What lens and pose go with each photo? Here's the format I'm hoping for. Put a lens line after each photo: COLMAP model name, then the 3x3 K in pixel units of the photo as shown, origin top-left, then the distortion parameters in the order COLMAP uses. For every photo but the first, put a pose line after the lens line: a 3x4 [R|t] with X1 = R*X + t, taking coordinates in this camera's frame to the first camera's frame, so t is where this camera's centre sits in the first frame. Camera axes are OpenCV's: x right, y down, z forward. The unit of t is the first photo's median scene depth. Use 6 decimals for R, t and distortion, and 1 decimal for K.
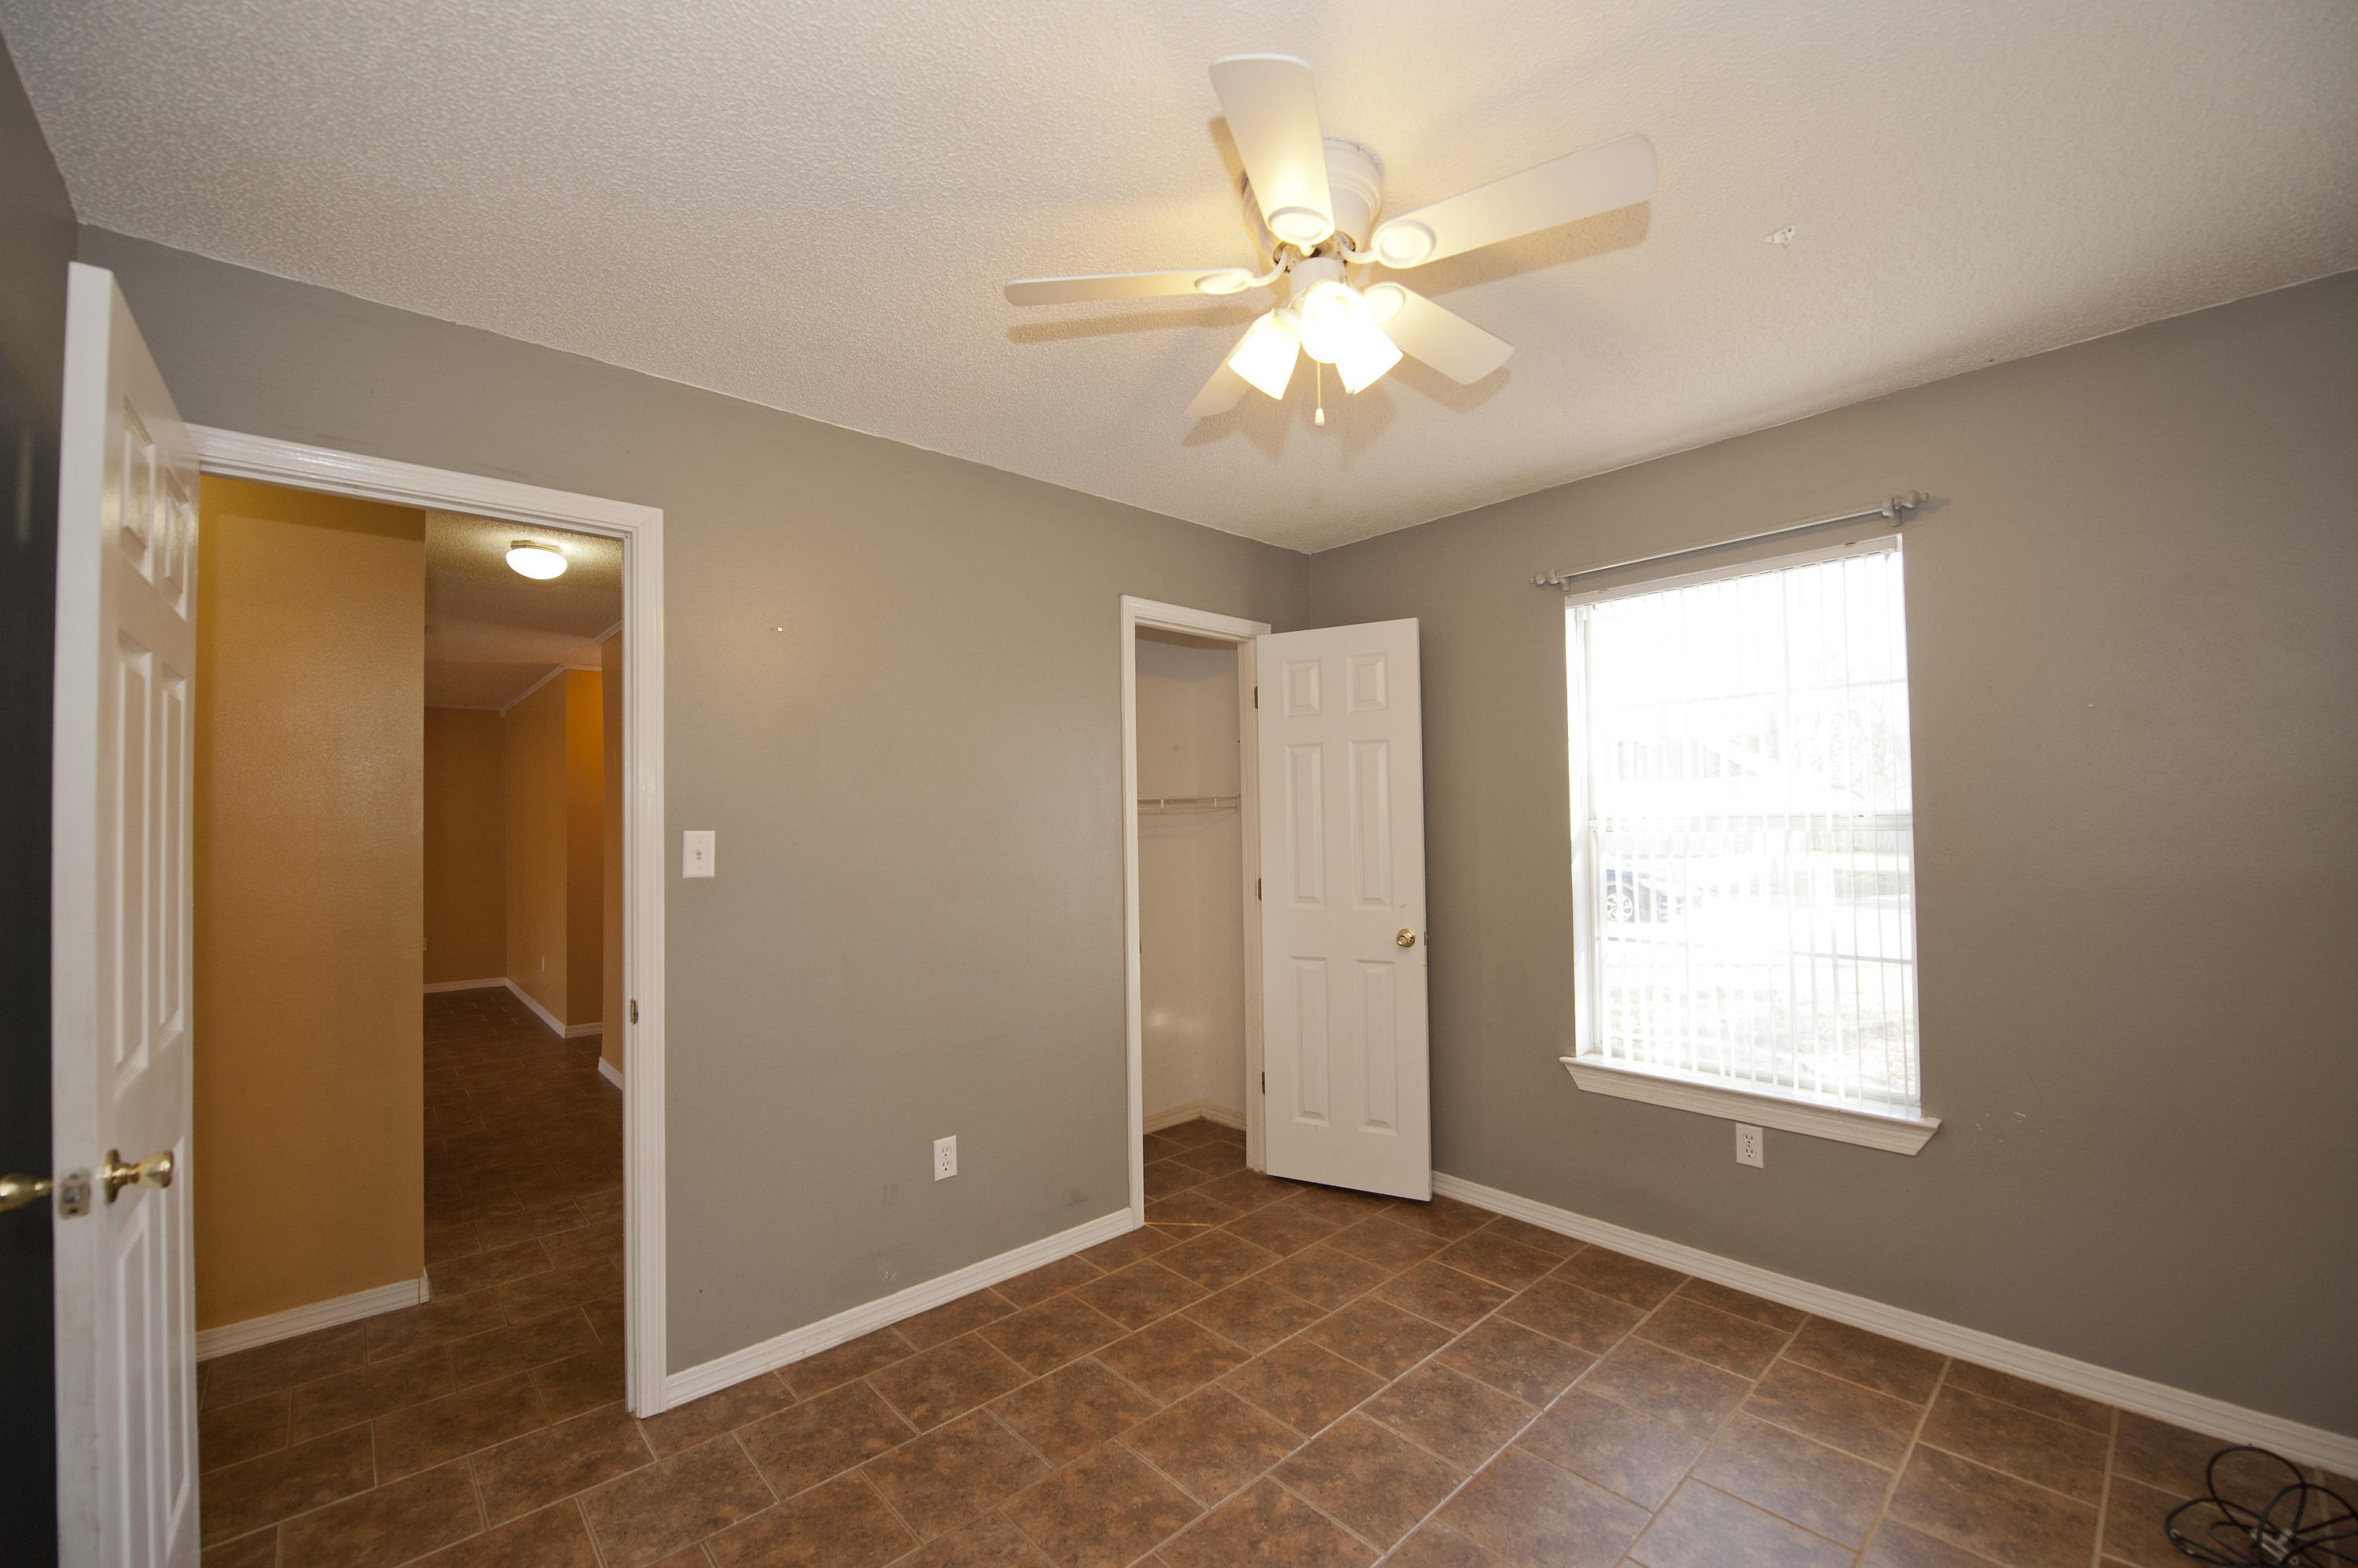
lens RADIAL K [[942.8, 0, 1185.8], [0, 942.8, 794.1], [0, 0, 1]] dist [-0.013723, -0.002822]
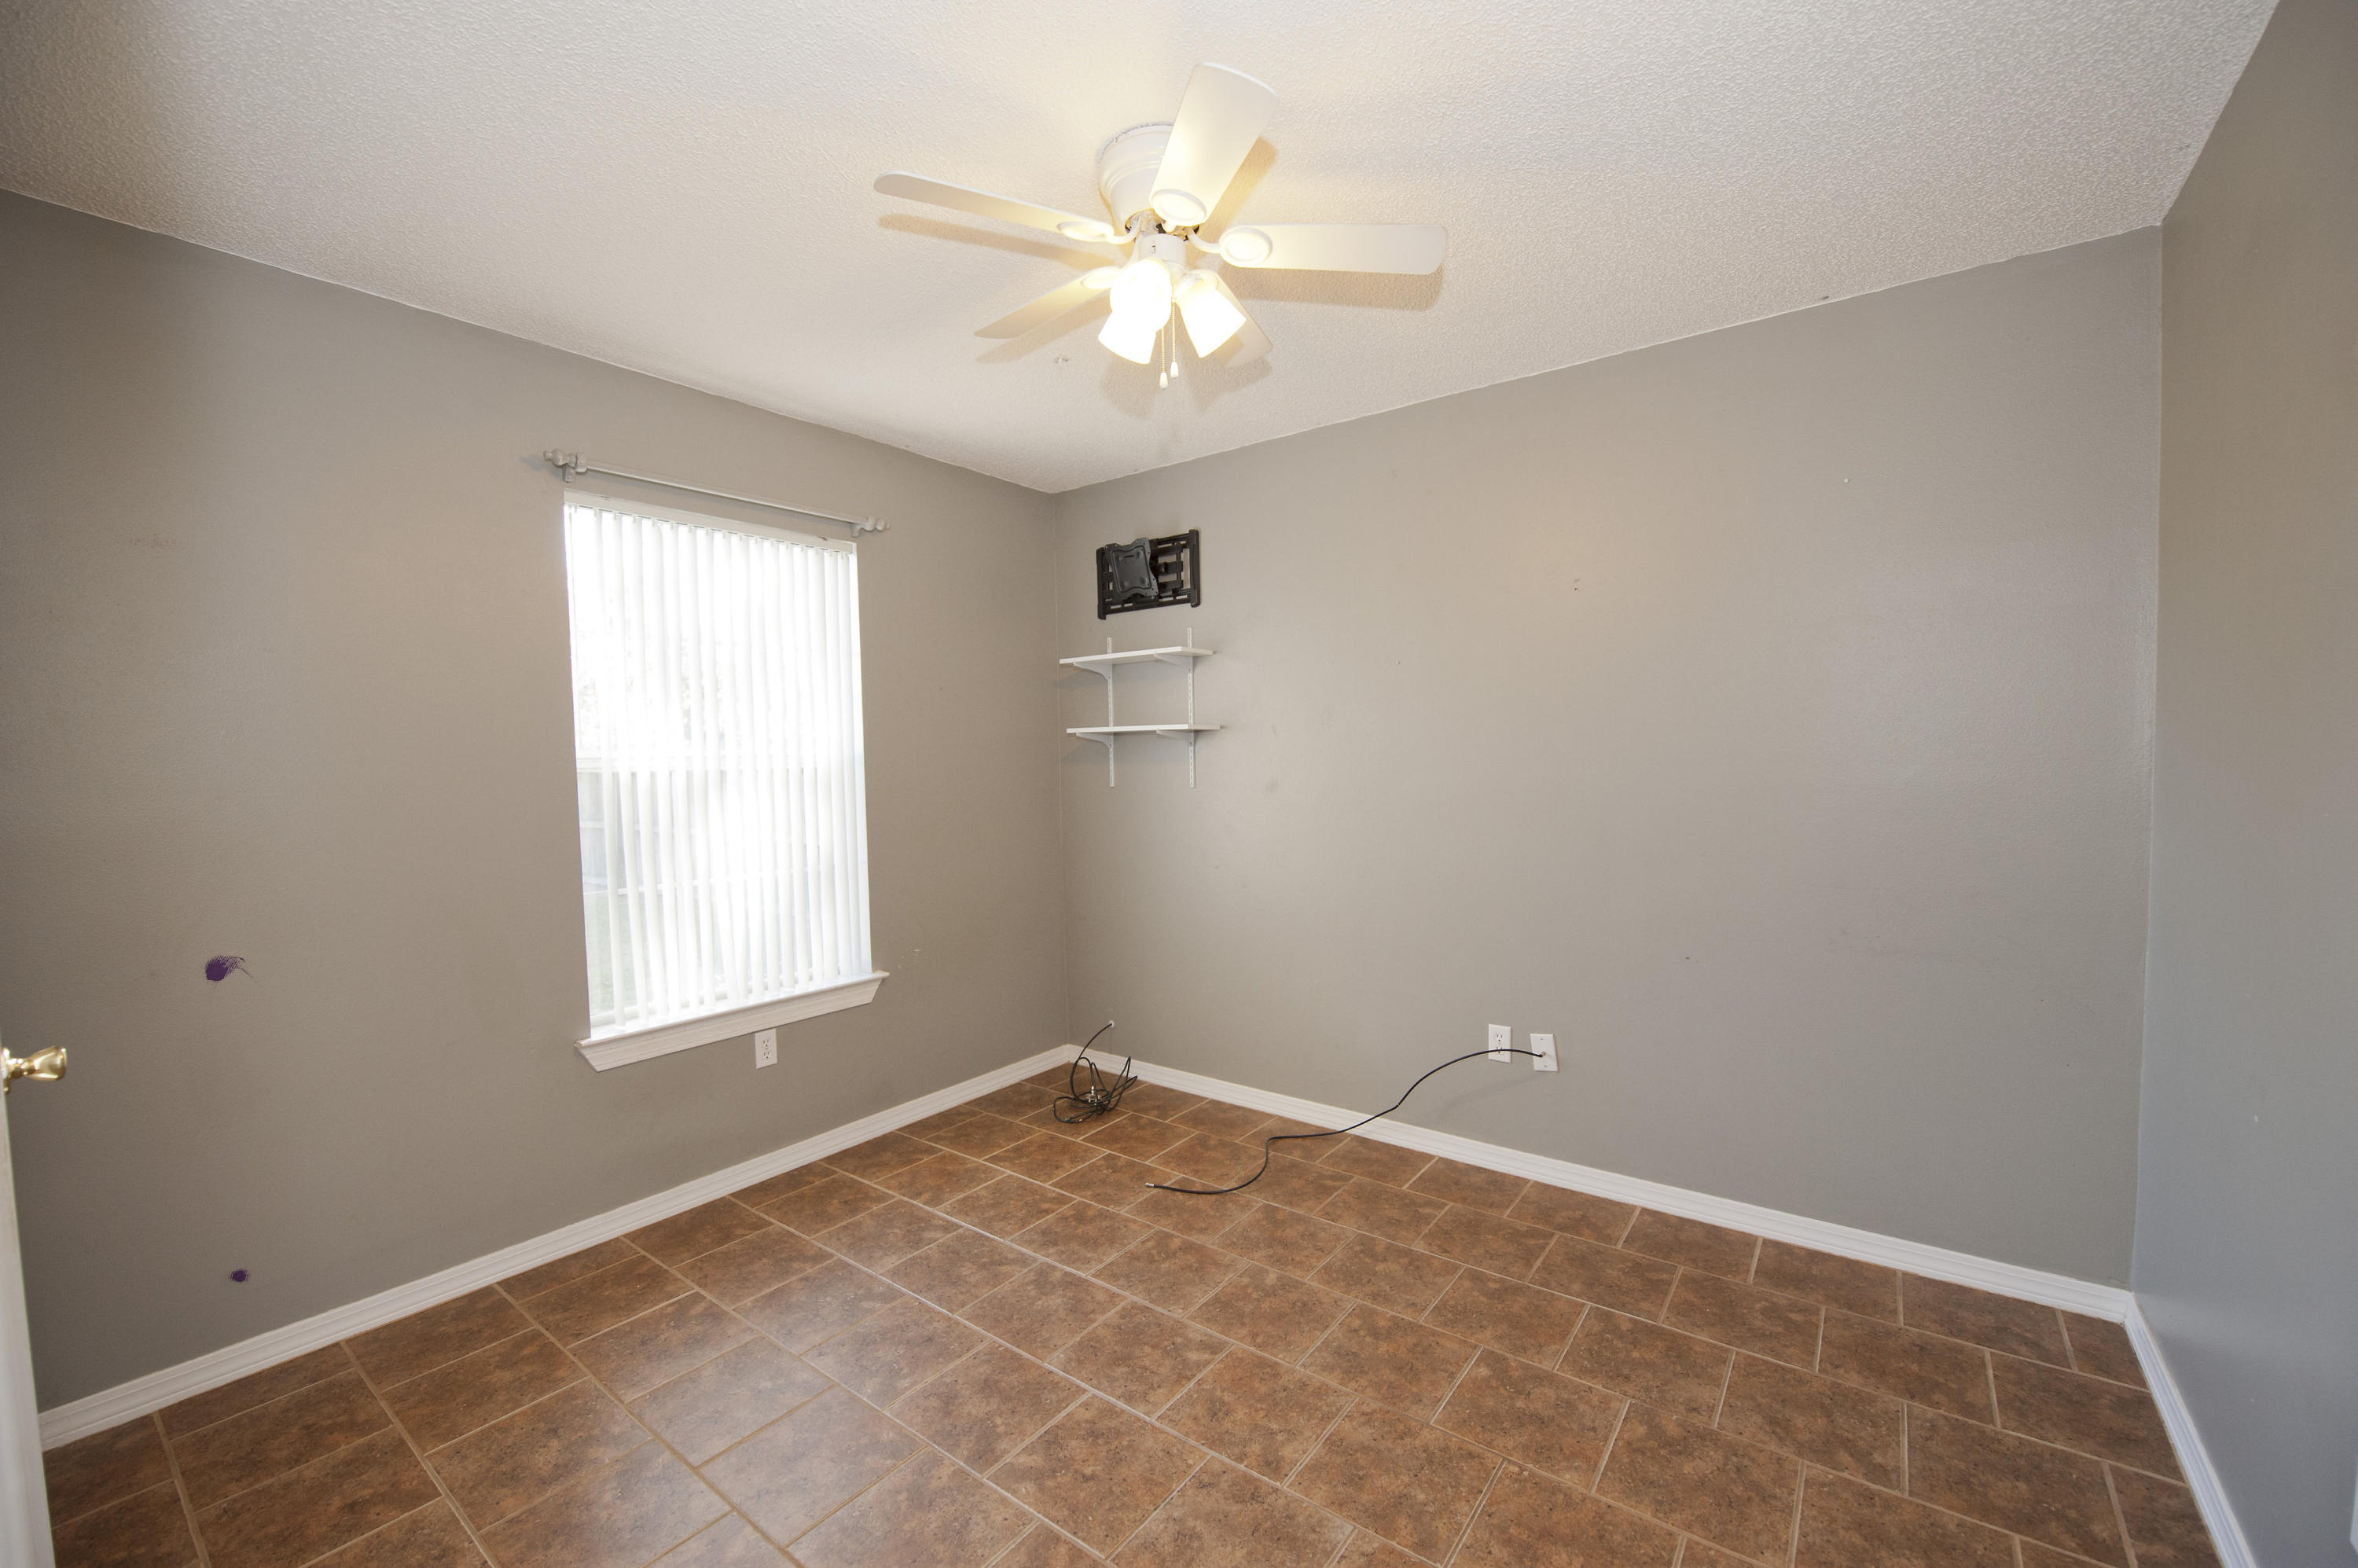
lens RADIAL K [[942.8, 0, 1185.8], [0, 942.8, 794.1], [0, 0, 1]] dist [-0.013723, -0.002822]
pose [[-0.188110, -0.020576, 0.981932, -0.648088], [-0.007153, 0.999783, 0.019579, 0.049281], [-0.982122, -0.003340, -0.188217, 0.787794]]
